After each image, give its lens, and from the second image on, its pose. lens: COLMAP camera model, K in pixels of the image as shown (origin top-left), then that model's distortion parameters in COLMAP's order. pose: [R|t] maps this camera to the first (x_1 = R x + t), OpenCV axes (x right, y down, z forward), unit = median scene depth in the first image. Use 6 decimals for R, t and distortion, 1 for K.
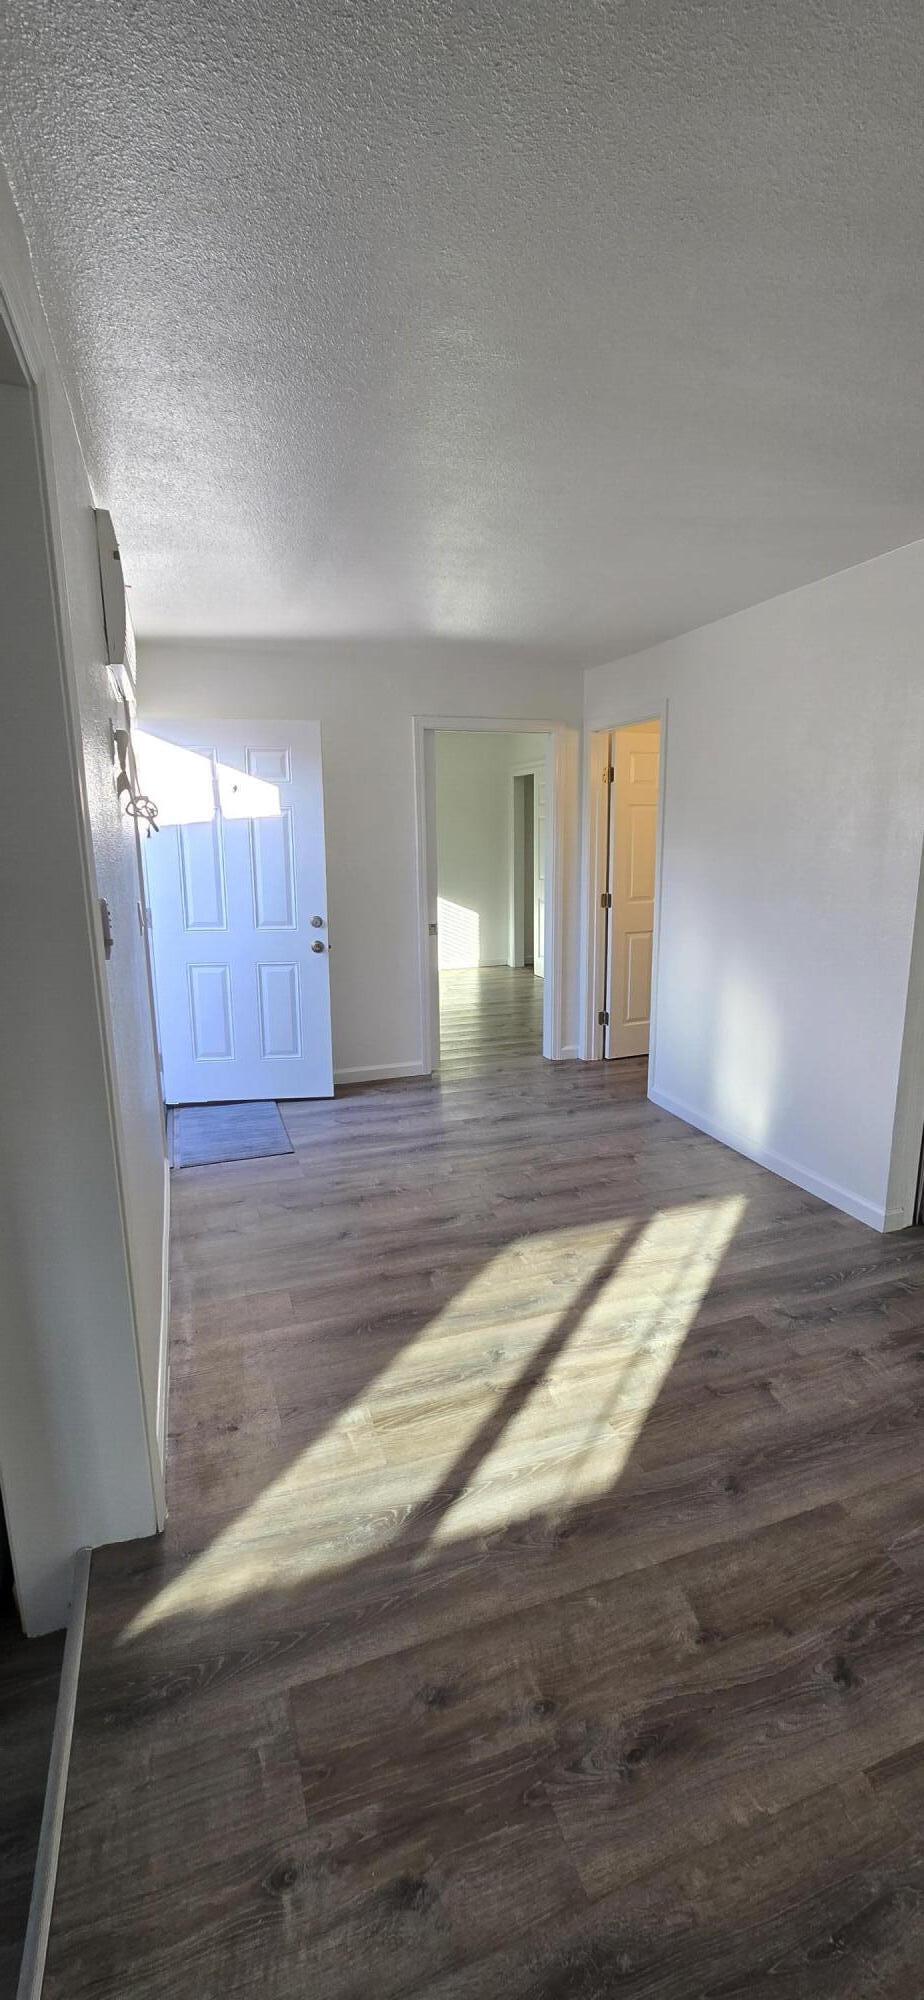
lens RADIAL K [[818.1, 0, 475.3], [0, 818.1, 998.0], [0, 0, 1]] dist [-0.007358, 0.005717]
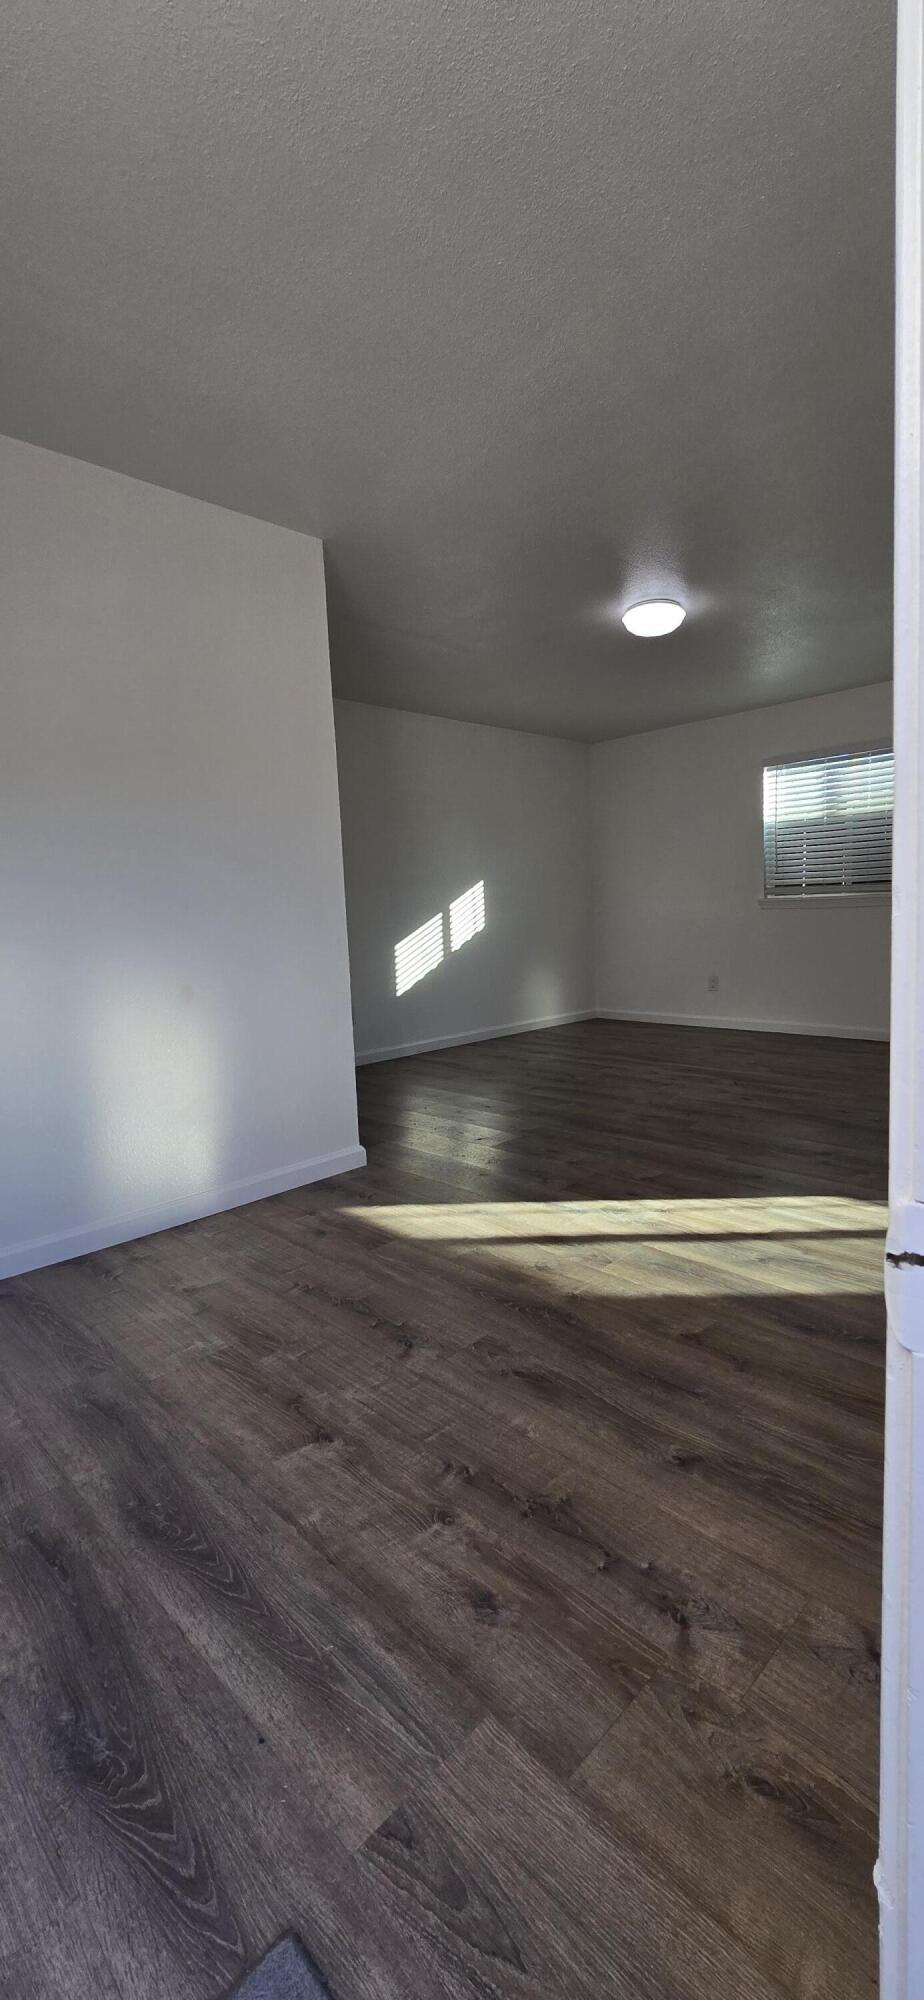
lens RADIAL K [[818.1, 0, 475.6], [0, 818.1, 1018.7], [0, 0, 1]] dist [-0.007358, 0.005717]
pose [[-0.427067, -0.095065, 0.899209, -0.882158], [0.227231, 0.951262, 0.208488, -0.152187], [-0.875202, 0.293367, -0.384651, 2.081817]]
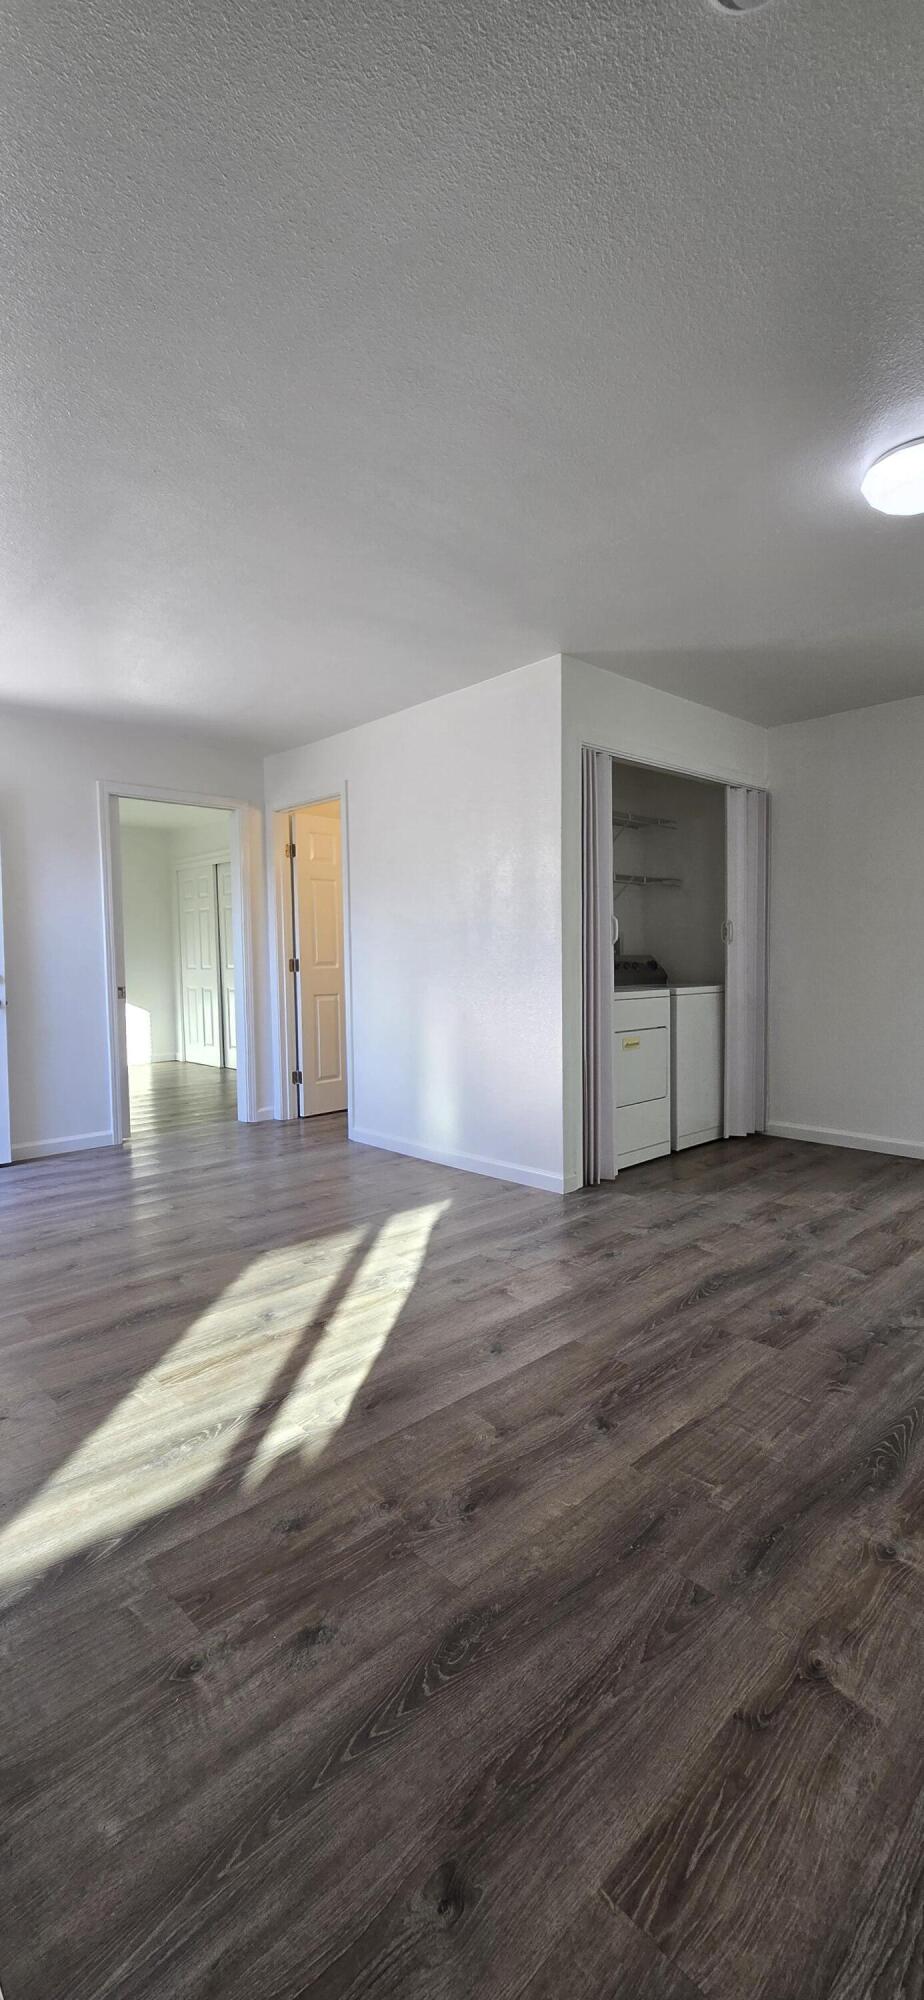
lens RADIAL K [[818.1, 0, 468.9], [0, 818.1, 1005.9], [0, 0, 1]] dist [-0.007358, 0.005717]
pose [[0.911101, -0.025156, 0.411414, -0.208345], [0.086168, 0.987706, -0.130431, 0.265301], [-0.403075, 0.154287, 0.902068, -0.144635]]
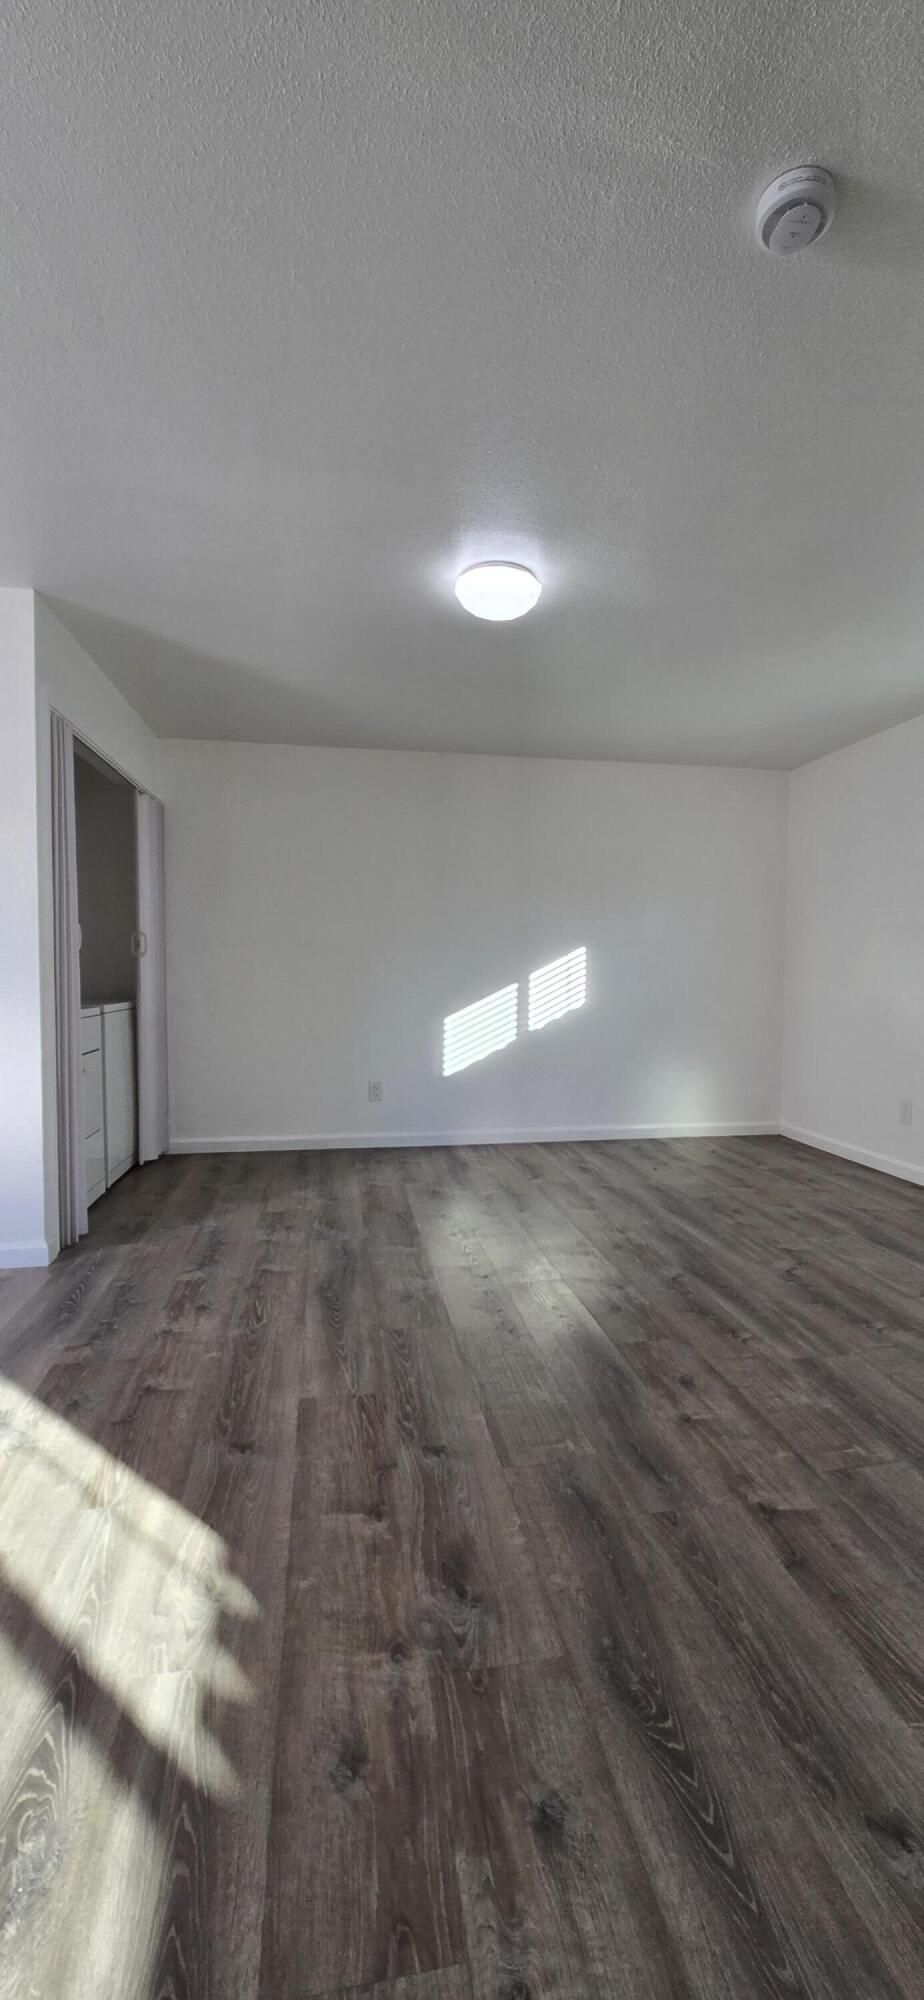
lens RADIAL K [[818.1, 0, 467.6], [0, 818.1, 994.4], [0, 0, 1]] dist [-0.007358, 0.005717]
pose [[0.171451, -0.018459, 0.985020, -0.608111], [0.195734, 0.980531, -0.015694, 0.145472], [-0.965553, 0.195493, 0.171726, 0.493277]]
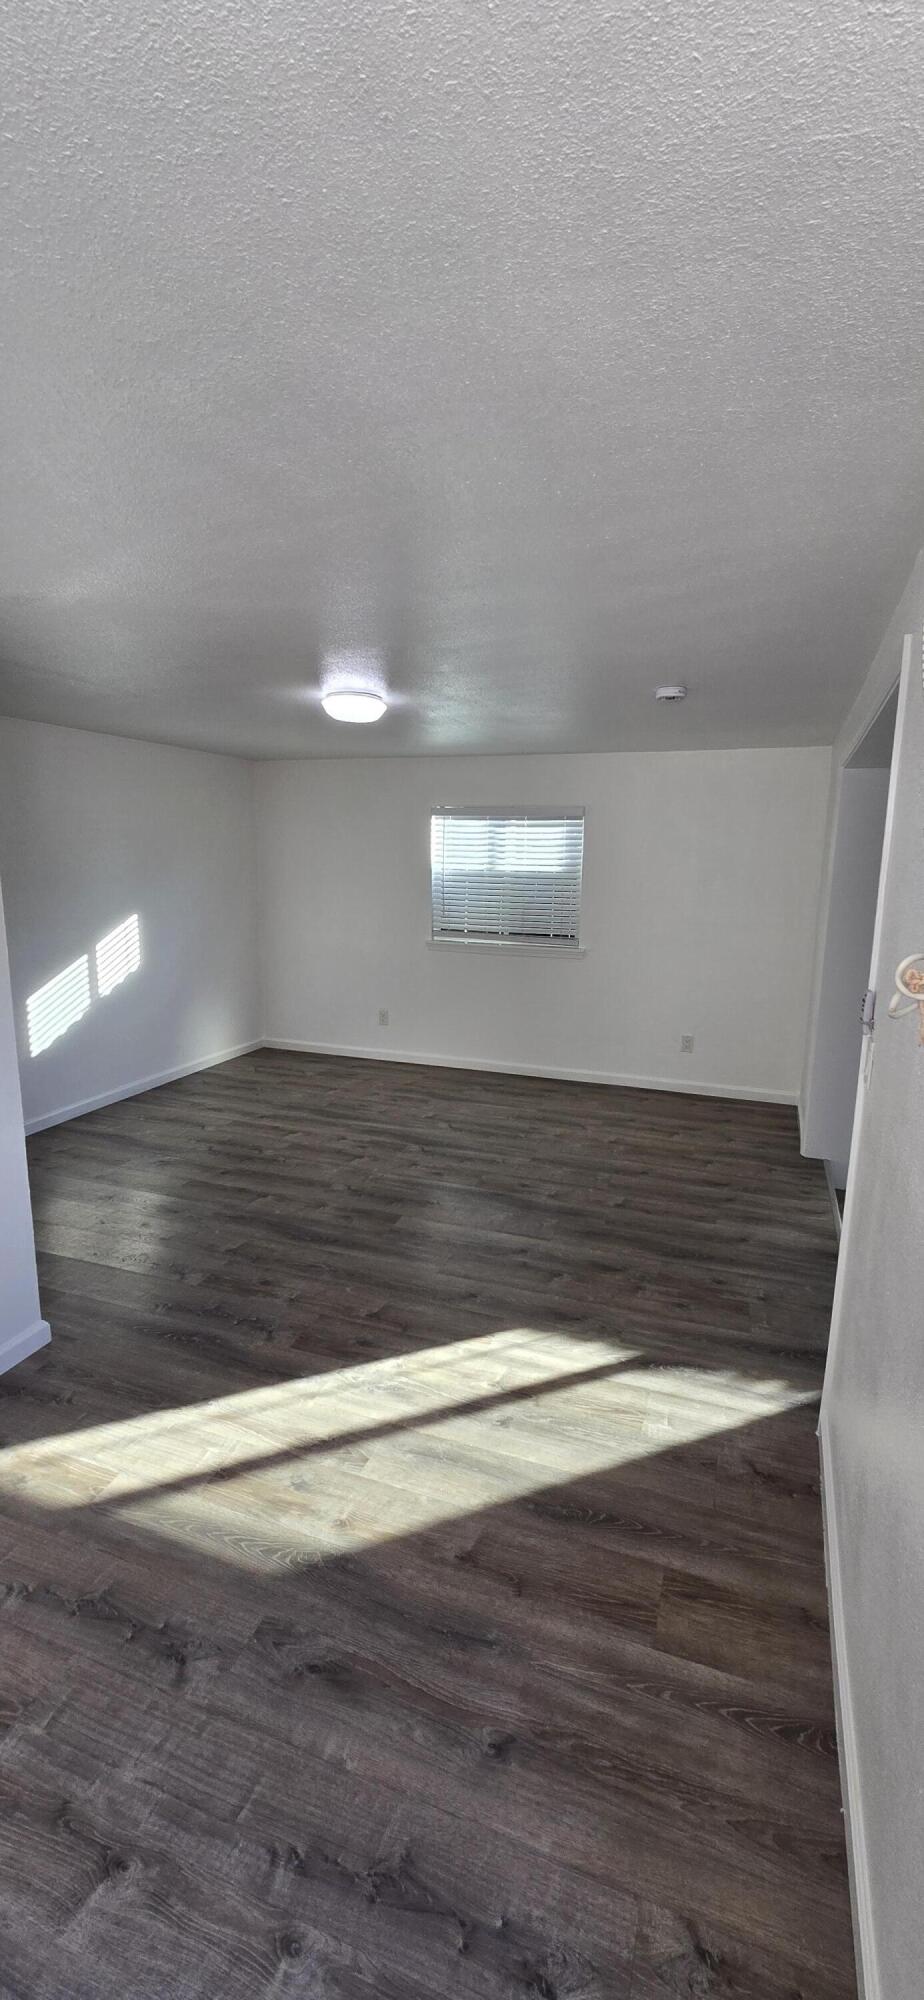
lens RADIAL K [[818.1, 0, 477.1], [0, 818.1, 1035.8], [0, 0, 1]] dist [-0.007358, 0.005717]
pose [[-0.774103, -0.146224, 0.615940, -0.681220], [0.119169, 0.921906, 0.368630, -0.538852], [-0.621742, 0.358758, -0.696225, 2.061717]]
